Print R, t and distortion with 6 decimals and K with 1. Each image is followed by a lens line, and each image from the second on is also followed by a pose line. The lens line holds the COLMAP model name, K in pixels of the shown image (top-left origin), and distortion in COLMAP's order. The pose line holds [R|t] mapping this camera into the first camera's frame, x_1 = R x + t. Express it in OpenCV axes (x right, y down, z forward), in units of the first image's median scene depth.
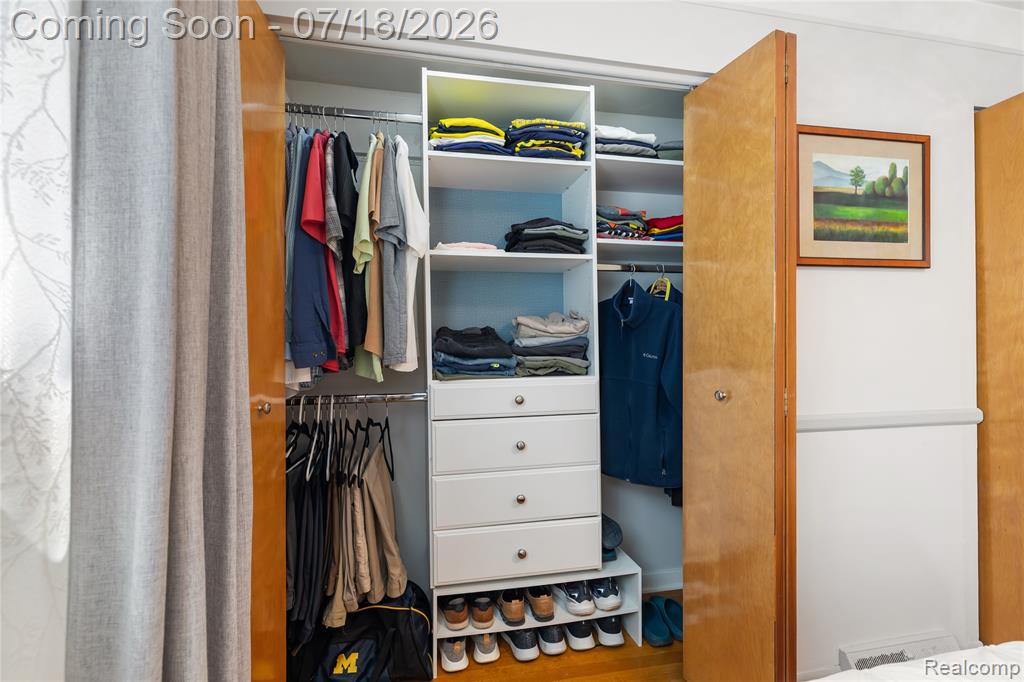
lens RADIAL K [[527.0, 0, 512.2], [0, 527.0, 343.9], [0, 0, 1]] dist [-0.002642, -0.000626]
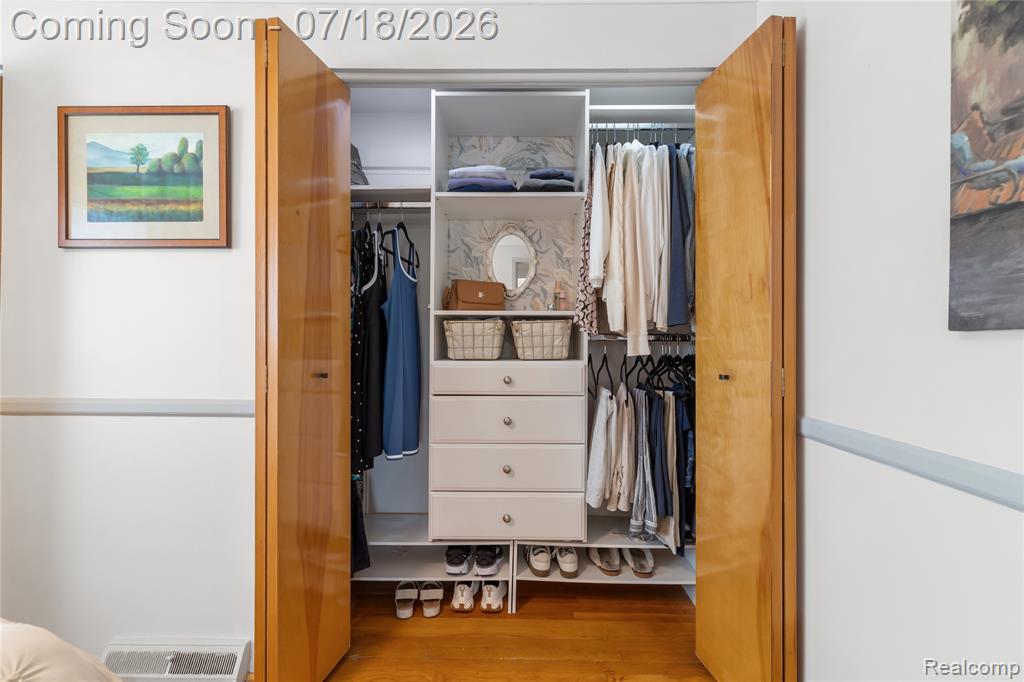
lens RADIAL K [[461.9, 0, 512.1], [0, 461.9, 336.2], [0, 0, 1]] dist [-0.002224, -0.000847]
pose [[0.975854, 0.018911, -0.217603, 1.492476], [-0.016449, 0.999779, 0.013121, -0.006845], [0.217802, -0.009224, 0.975949, 0.315797]]
